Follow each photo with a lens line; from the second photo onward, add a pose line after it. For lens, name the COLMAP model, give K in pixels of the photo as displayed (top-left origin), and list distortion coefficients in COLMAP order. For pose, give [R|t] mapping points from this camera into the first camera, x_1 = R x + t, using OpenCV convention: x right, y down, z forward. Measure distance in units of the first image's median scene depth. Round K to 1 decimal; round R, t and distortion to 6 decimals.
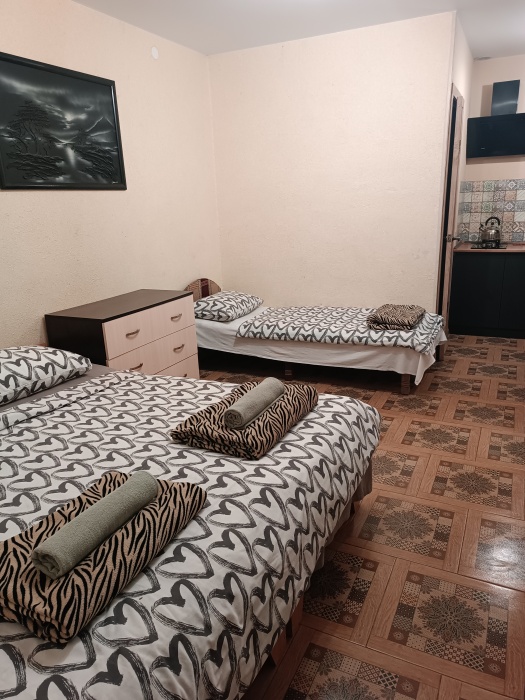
lens RADIAL K [[508.8, 0, 258.2], [0, 508.8, 348.9], [0, 0, 1]] dist [0.035596, -0.029046]
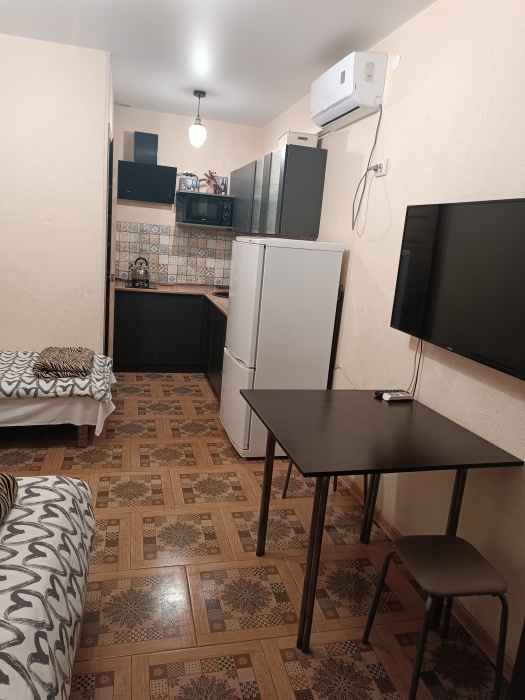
lens RADIAL K [[508.8, 0, 264.9], [0, 508.8, 346.5], [0, 0, 1]] dist [0.035596, -0.029046]
pose [[0.747464, -0.034957, 0.663382, -0.069084], [0.071000, 0.997098, -0.027457, -0.042379], [-0.660497, 0.067624, 0.747777, 0.094967]]
